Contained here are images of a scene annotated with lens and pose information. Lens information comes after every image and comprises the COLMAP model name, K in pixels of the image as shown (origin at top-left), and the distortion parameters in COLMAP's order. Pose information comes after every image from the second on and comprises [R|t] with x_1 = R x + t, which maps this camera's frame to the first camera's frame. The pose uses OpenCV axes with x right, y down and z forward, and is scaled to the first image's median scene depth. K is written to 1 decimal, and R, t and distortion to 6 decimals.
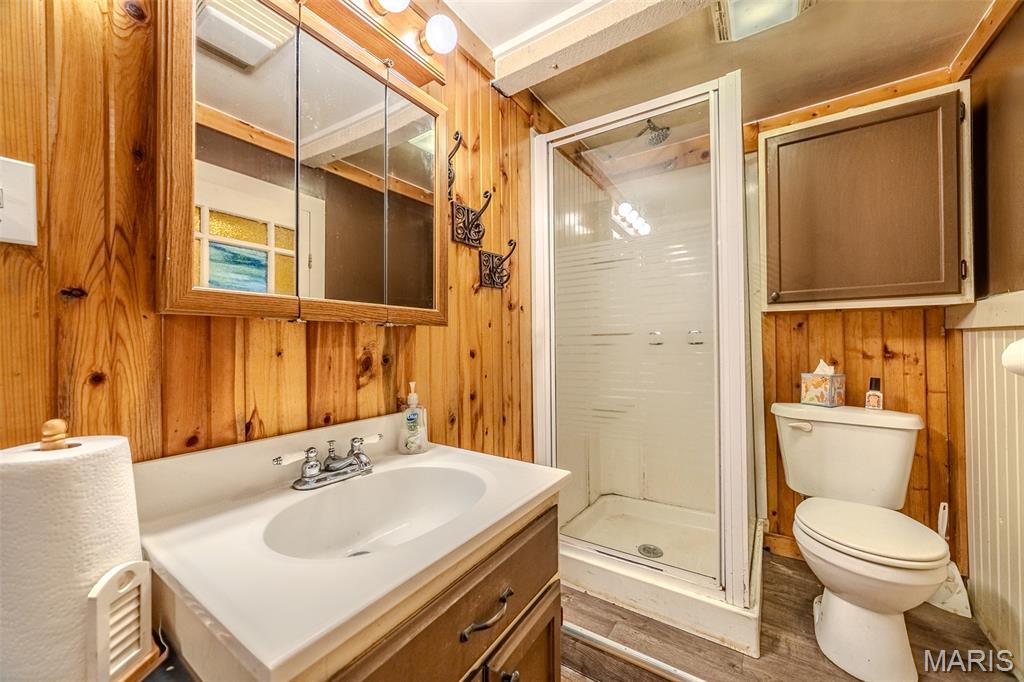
lens RADIAL K [[390.5, 0, 512.2], [0, 390.5, 340.6], [0, 0, 1]] dist [-0.000536, -0.000035]
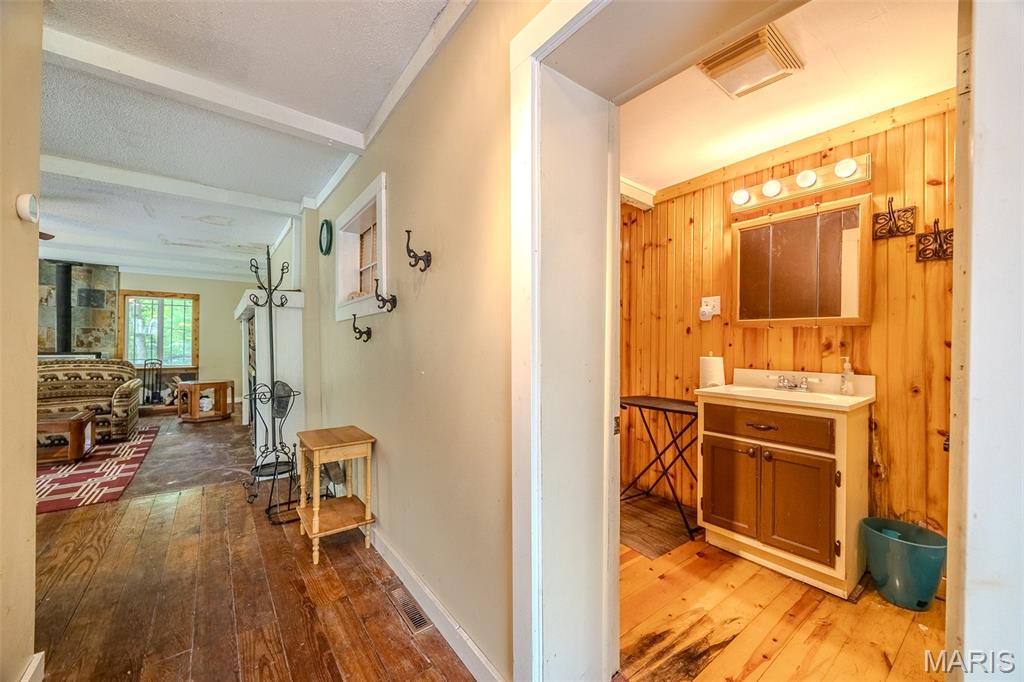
lens RADIAL K [[390.5, 0, 514.3], [0, 390.5, 342.0], [0, 0, 1]] dist [-0.000536, -0.000035]
pose [[-0.326612, 0.009428, -0.945111, 2.199800], [0.002797, 0.999956, 0.009009, 0.015828], [0.945154, 0.000299, -0.326624, 0.128791]]
